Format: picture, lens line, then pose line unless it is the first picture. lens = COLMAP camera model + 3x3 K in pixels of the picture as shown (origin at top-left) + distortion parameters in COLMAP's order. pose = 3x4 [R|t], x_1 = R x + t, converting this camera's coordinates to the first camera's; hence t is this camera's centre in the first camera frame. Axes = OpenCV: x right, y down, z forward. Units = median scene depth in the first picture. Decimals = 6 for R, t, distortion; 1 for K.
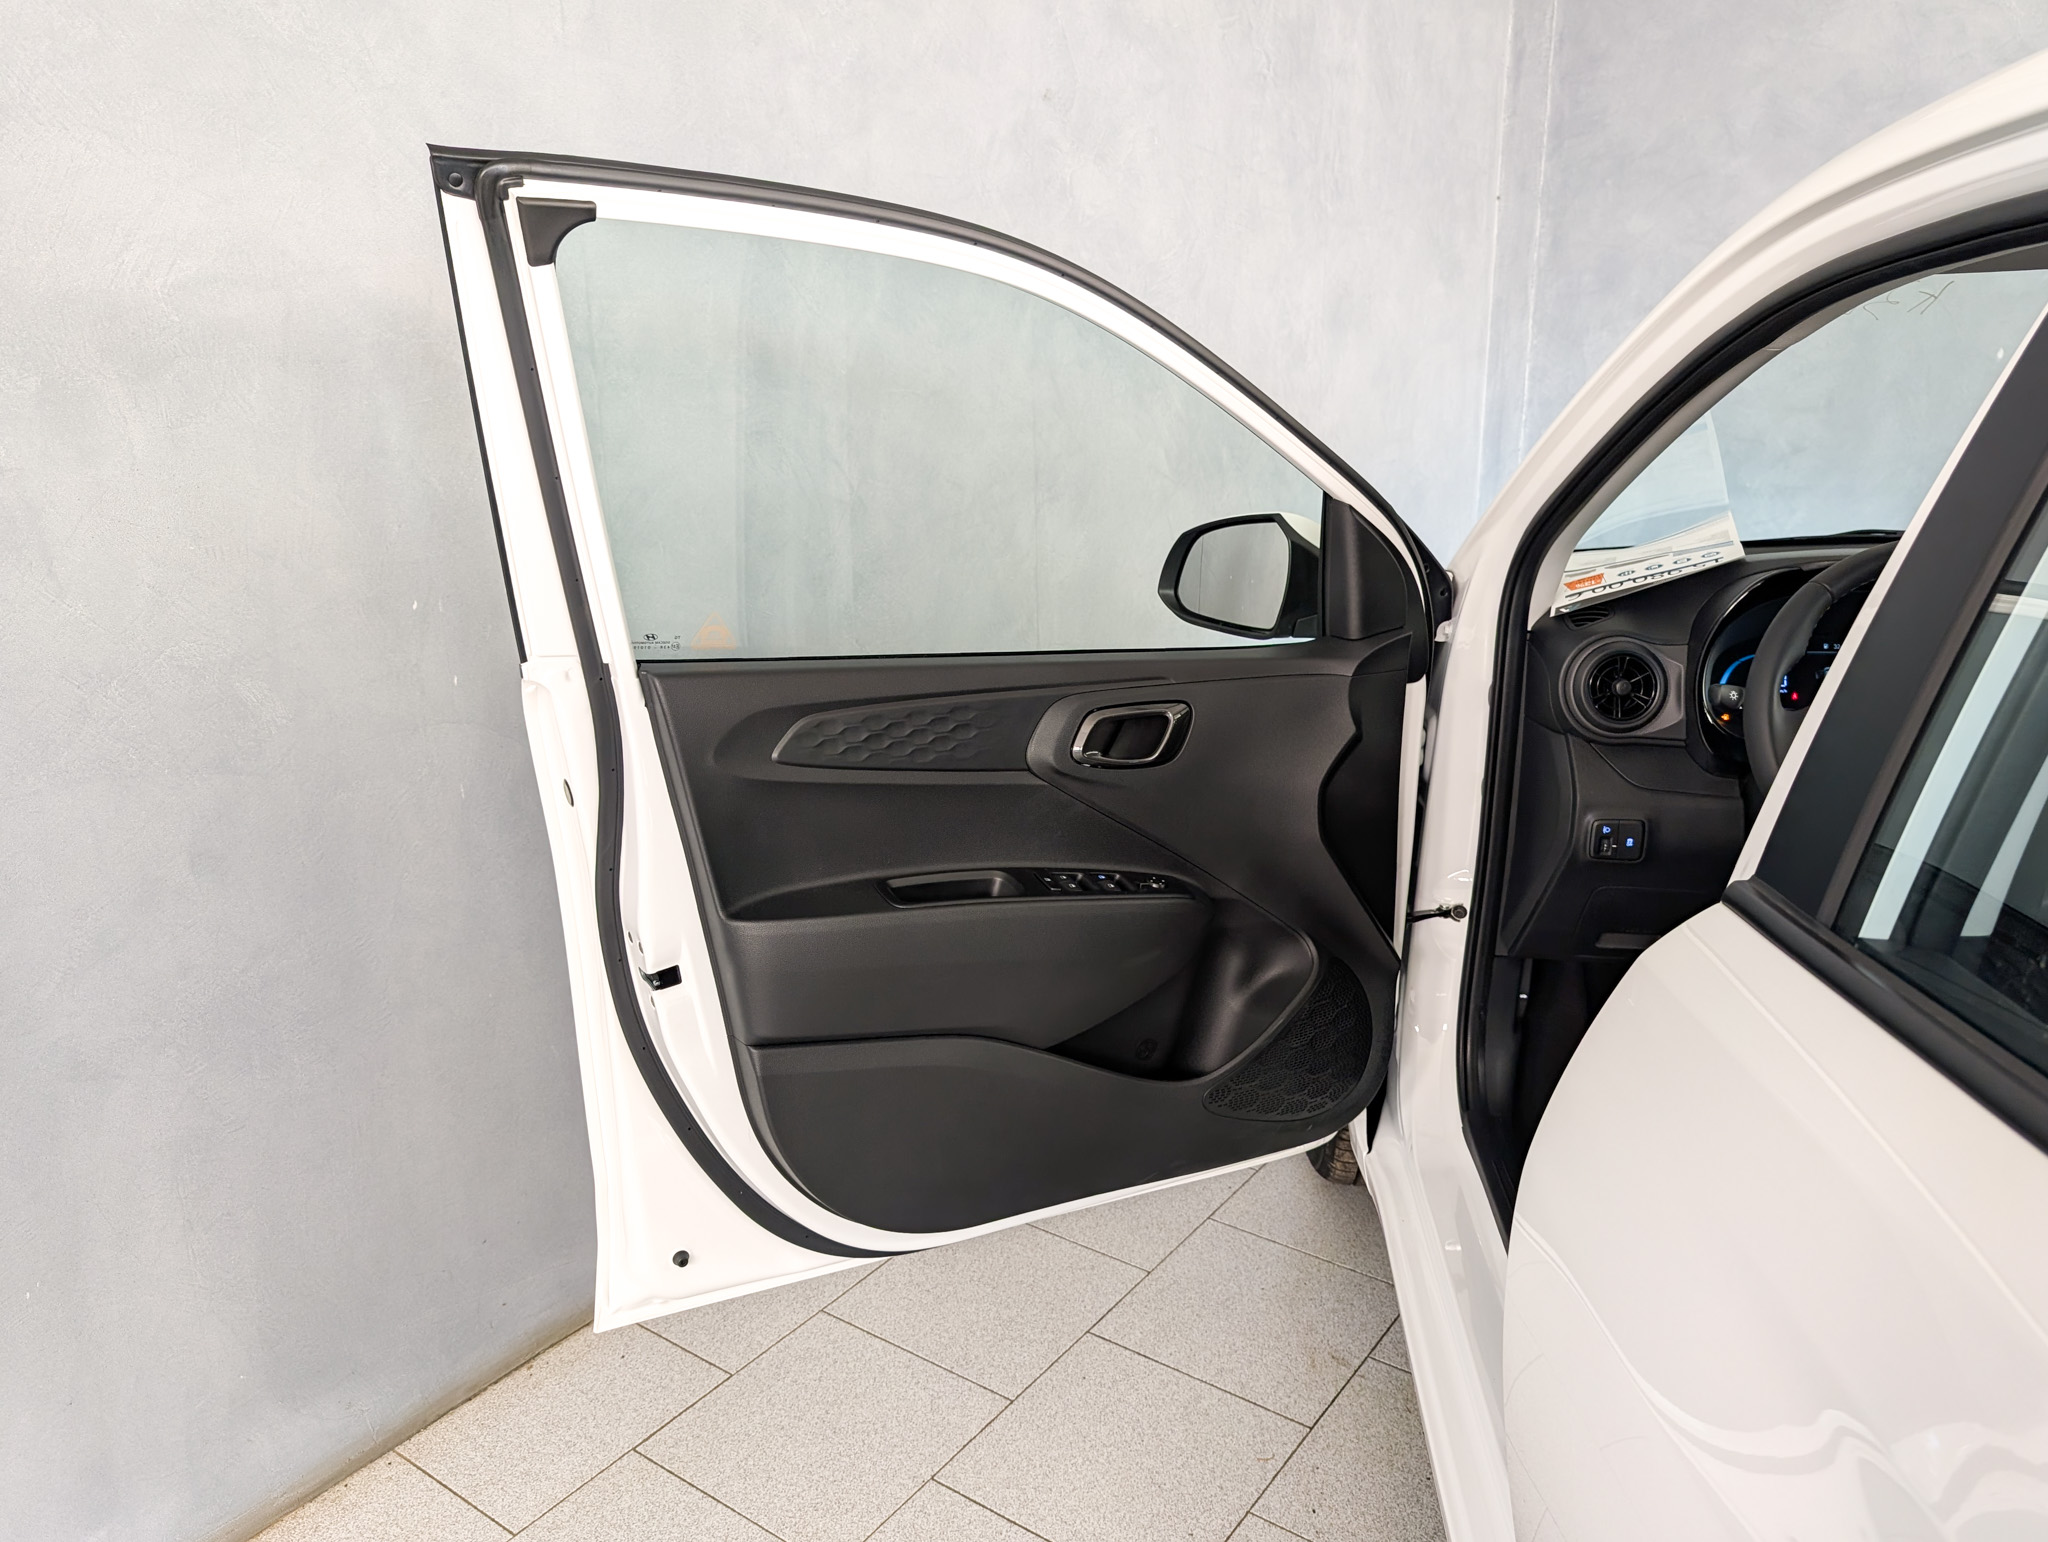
lens RADIAL K [[1522.6, 0, 1026.7], [0, 1522.6, 770.0], [0, 0, 1]] dist [-0.005088, 0.009805]
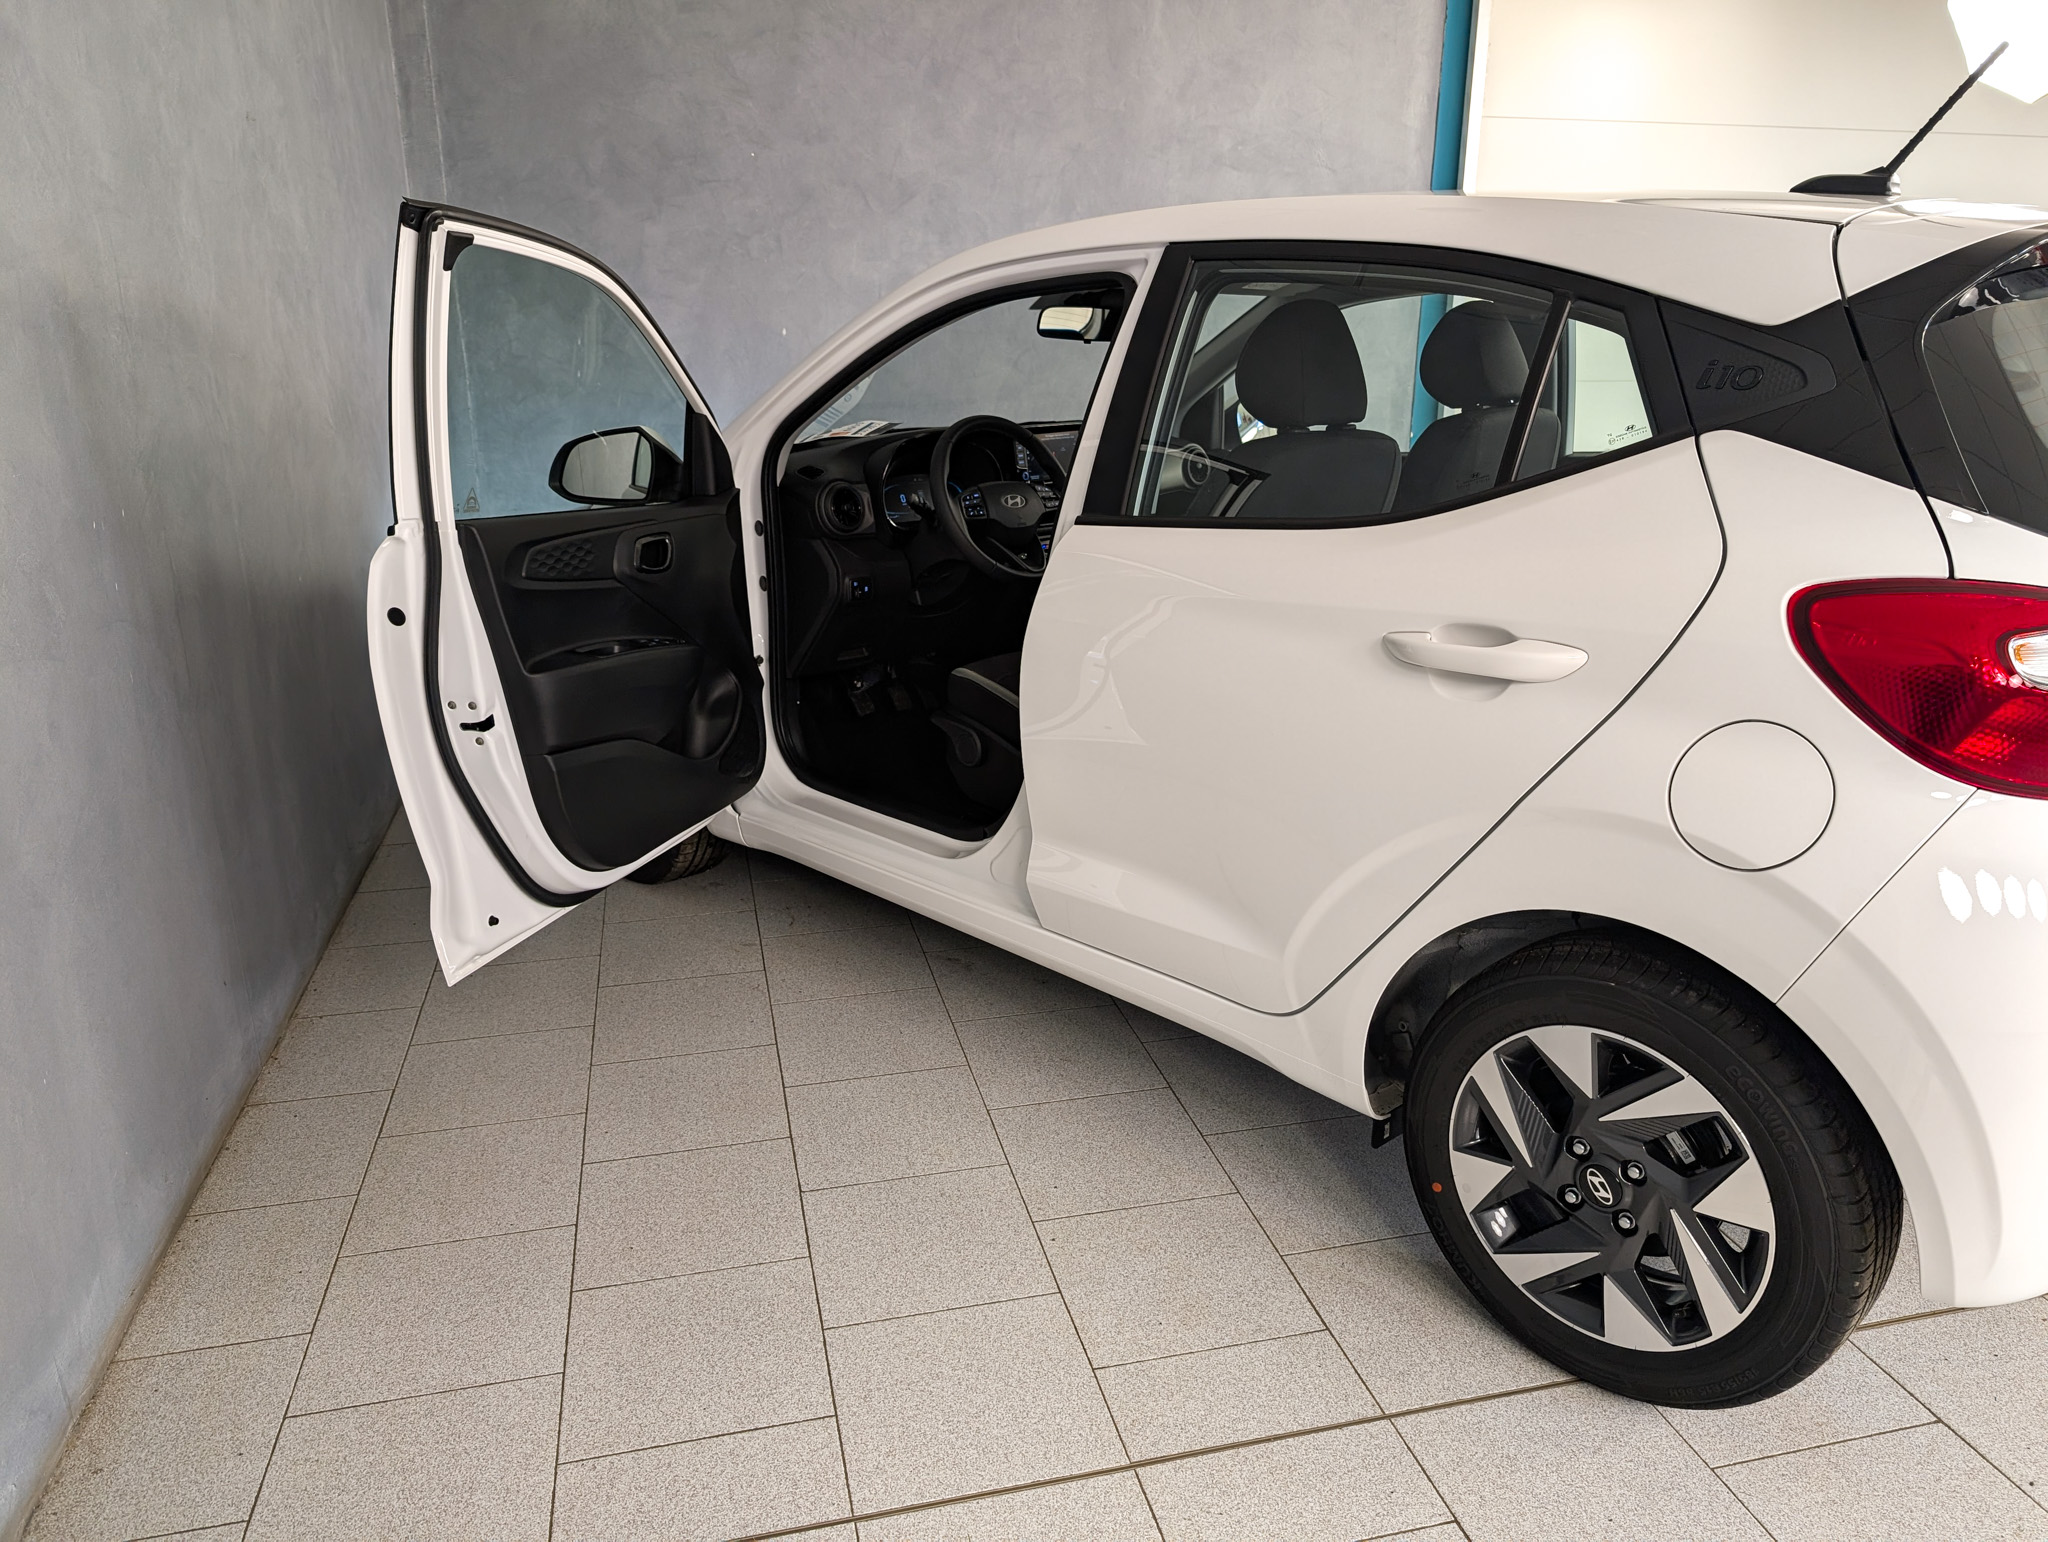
lens RADIAL K [[1522.6, 0, 1015.4], [0, 1522.6, 775.4], [0, 0, 1]] dist [-0.005088, 0.009805]
pose [[0.660330, -0.202614, 0.723127, -0.906415], [0.191709, 0.976492, 0.098543, 0.124054], [-0.726094, 0.073559, 0.683650, -0.415874]]
